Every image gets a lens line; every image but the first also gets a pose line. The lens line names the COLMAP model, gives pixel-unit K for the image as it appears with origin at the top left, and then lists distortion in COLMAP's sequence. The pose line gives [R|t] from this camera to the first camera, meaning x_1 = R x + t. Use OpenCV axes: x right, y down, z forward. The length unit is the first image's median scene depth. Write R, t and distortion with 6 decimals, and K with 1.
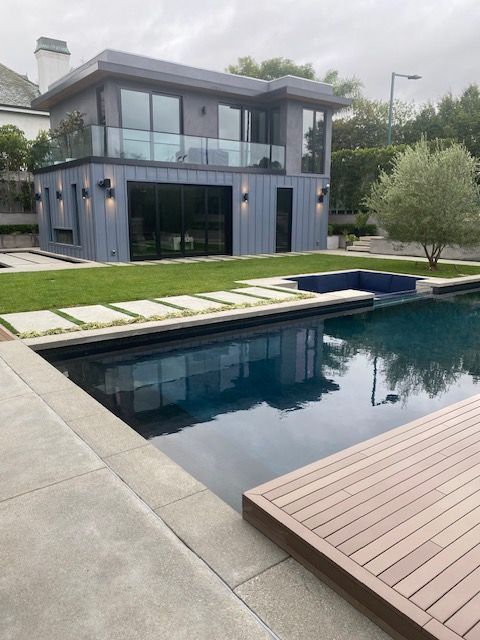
lens RADIAL K [[495.8, 0, 240.3], [0, 495.8, 320.2], [0, 0, 1]] dist [0.006226, 0.003200]
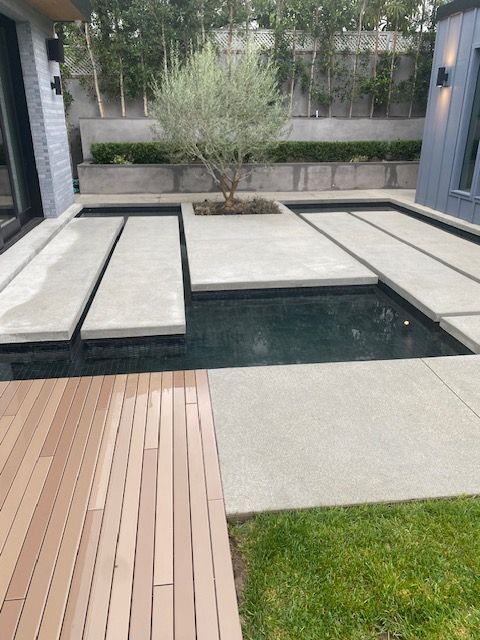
lens RADIAL K [[495.8, 0, 239.5], [0, 495.8, 320.1], [0, 0, 1]] dist [0.006226, 0.003200]
pose [[0.864922, 0.187382, -0.465617, -0.281208], [-0.097045, 0.972624, 0.211151, -0.107391], [0.492436, -0.137443, 0.859428, 0.461877]]
